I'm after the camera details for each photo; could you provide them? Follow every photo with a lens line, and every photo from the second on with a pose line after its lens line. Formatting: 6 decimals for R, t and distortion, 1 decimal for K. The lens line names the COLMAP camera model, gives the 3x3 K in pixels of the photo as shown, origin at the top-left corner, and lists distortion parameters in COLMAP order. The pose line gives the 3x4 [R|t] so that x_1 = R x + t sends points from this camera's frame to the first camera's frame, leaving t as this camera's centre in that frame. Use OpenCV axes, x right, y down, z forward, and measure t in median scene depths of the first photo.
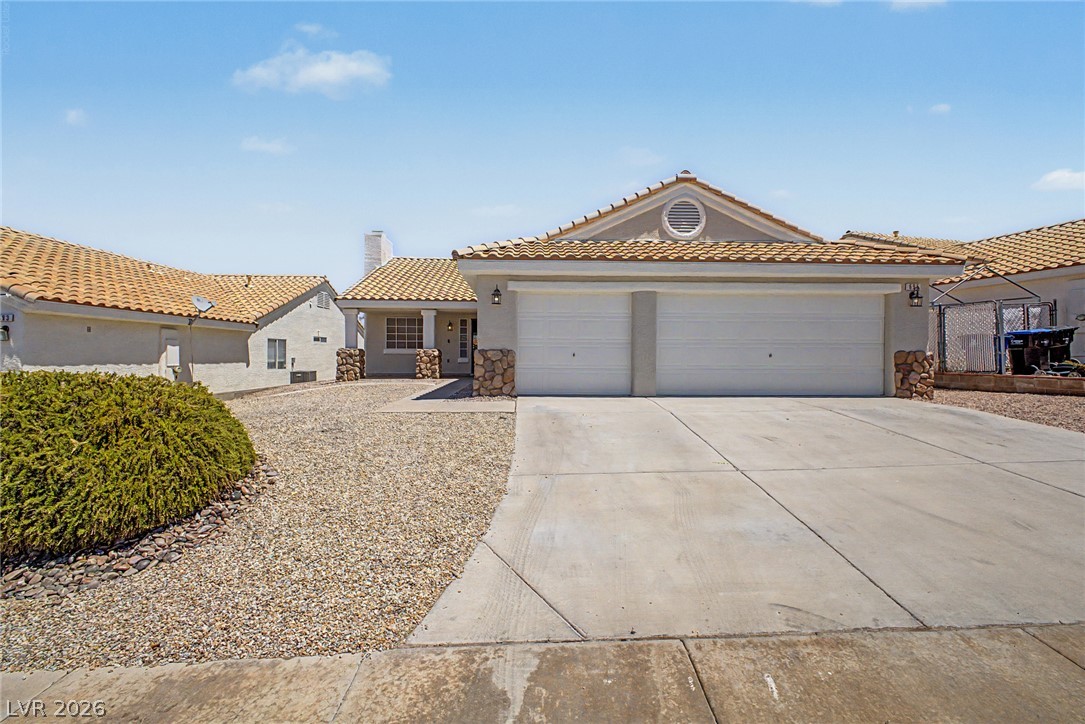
lens RADIAL K [[428.2, 0, 540.3], [0, 428.2, 358.4], [0, 0, 1]] dist [0.021397, -0.007219]
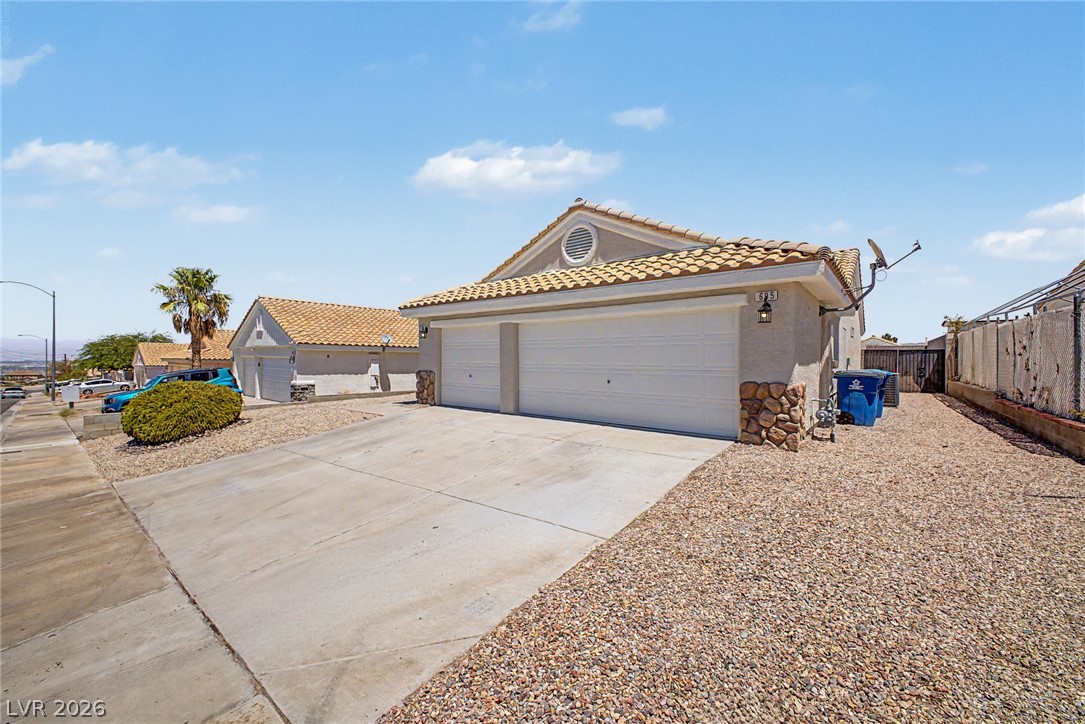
lens RADIAL K [[428.2, 0, 540.3], [0, 428.2, 358.4], [0, 0, 1]] dist [0.021397, -0.007219]
pose [[0.749672, -0.001851, -0.661807, 1.054601], [-0.007989, 0.999898, -0.011845, -0.045836], [0.661761, 0.014167, 0.749581, 0.193891]]
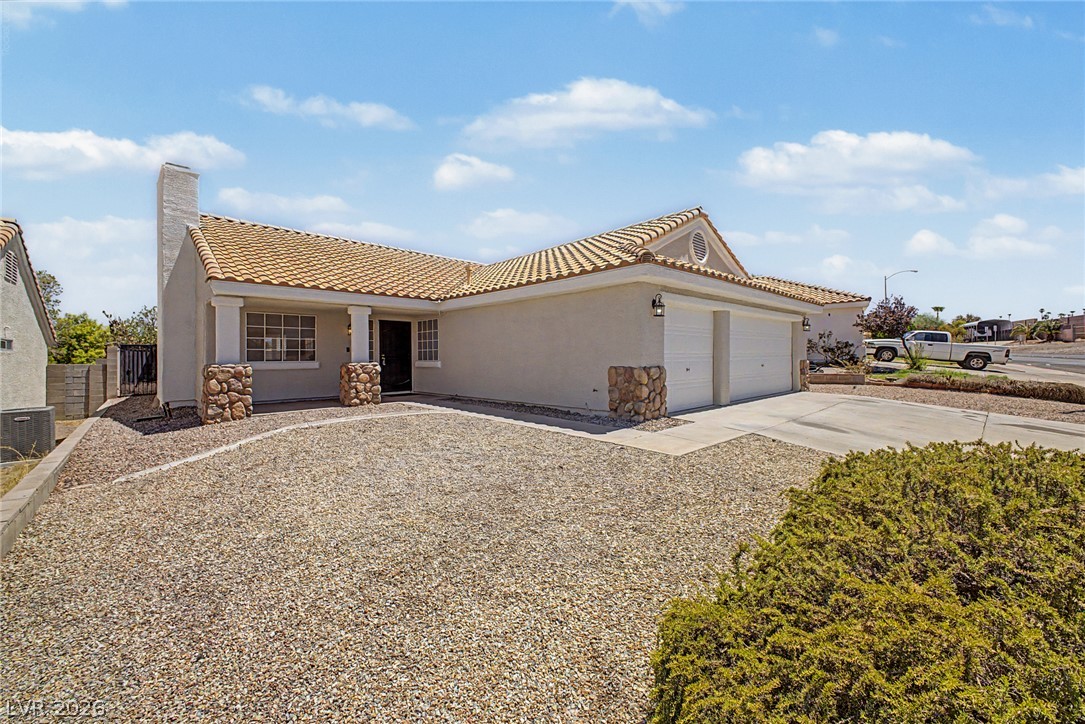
lens RADIAL K [[428.2, 0, 540.3], [0, 428.2, 358.4], [0, 0, 1]] dist [0.021397, -0.007219]
pose [[0.754567, -0.013331, 0.656088, -0.836773], [0.016229, 0.999867, 0.001651, -0.041344], [-0.656023, 0.009402, 0.754683, 0.461478]]
